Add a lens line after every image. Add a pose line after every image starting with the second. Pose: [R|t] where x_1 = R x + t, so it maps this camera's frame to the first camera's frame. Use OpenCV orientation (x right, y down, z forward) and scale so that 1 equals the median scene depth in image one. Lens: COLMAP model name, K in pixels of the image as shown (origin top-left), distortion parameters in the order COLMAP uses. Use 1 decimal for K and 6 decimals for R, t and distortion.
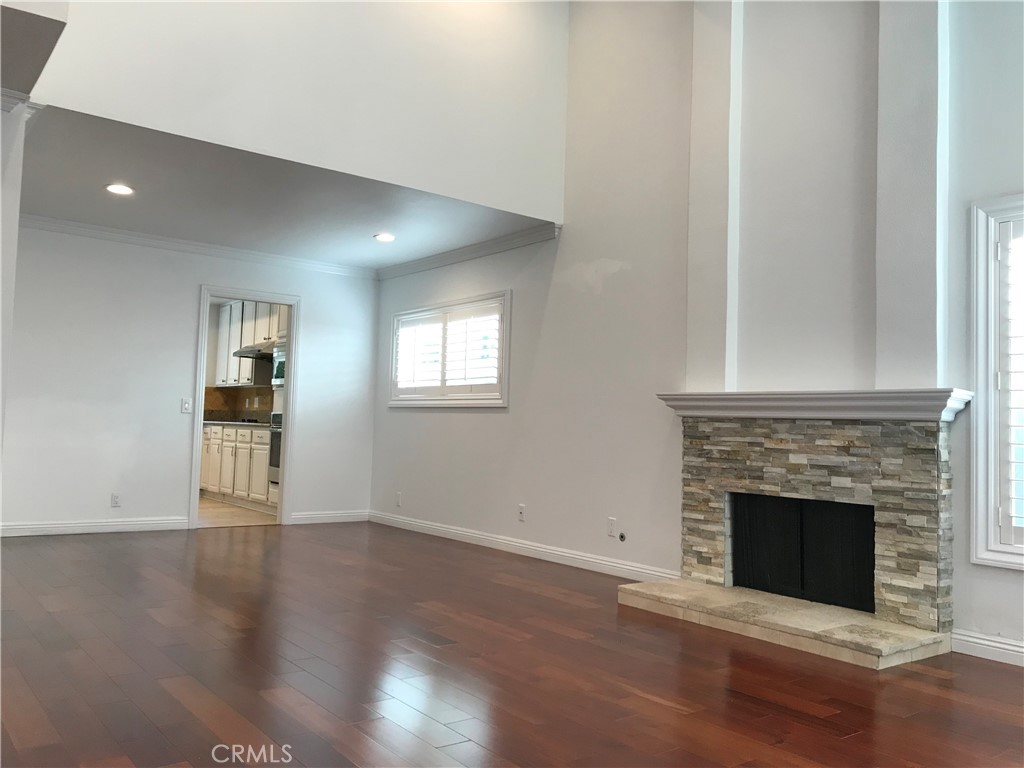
lens RADIAL K [[843.9, 0, 512.0], [0, 843.9, 384.0], [0, 0, 1]] dist [-0.002895, -0.001414]
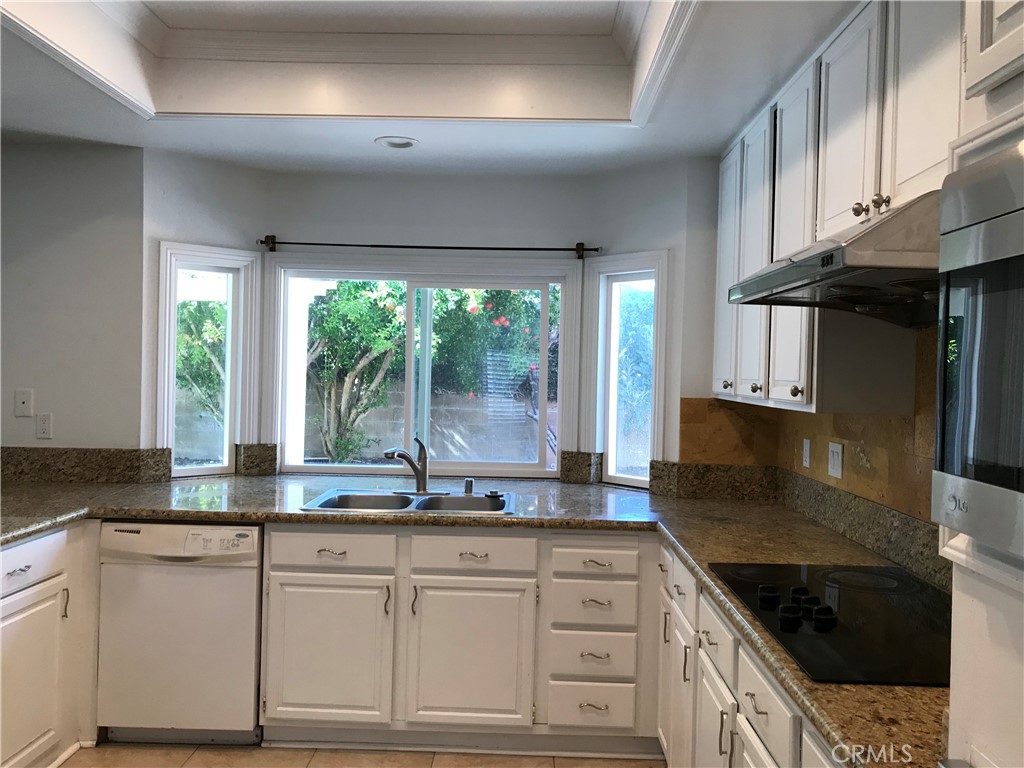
lens RADIAL K [[843.9, 0, 512.0], [0, 843.9, 384.0], [0, 0, 1]] dist [-0.002895, -0.001414]
pose [[0.778095, -0.007662, -0.628100, -0.211042], [0.041435, 0.998374, 0.039152, -0.020064], [0.626778, -0.056489, 0.777147, 0.720125]]
